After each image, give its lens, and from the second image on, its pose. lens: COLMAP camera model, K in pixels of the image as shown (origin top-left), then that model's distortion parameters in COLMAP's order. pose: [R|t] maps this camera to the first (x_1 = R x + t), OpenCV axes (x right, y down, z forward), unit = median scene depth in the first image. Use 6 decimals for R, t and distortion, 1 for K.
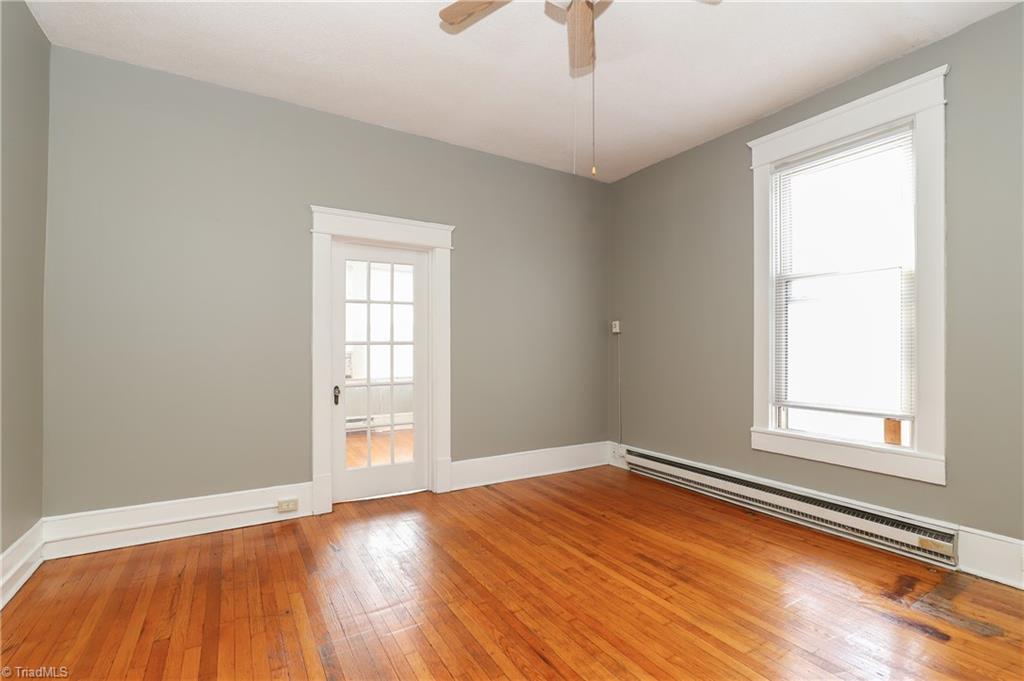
lens RADIAL K [[474.4, 0, 516.9], [0, 474.4, 347.6], [0, 0, 1]] dist [-0.028900, 0.001200]
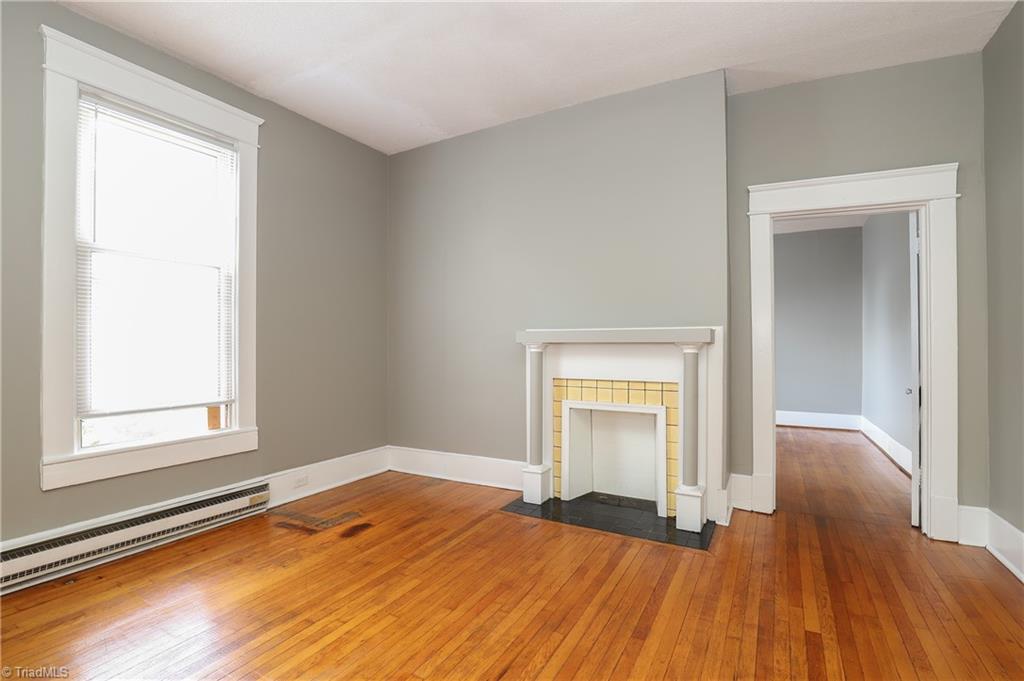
lens RADIAL K [[481.2, 0, 520.1], [0, 481.2, 350.6], [0, 0, 1]] dist [-0.003552, -0.000355]
pose [[-0.503897, -0.019674, 0.863540, -0.522701], [-0.010394, 0.999806, 0.016714, -0.003228], [-0.863701, -0.000554, -0.504004, 0.943141]]
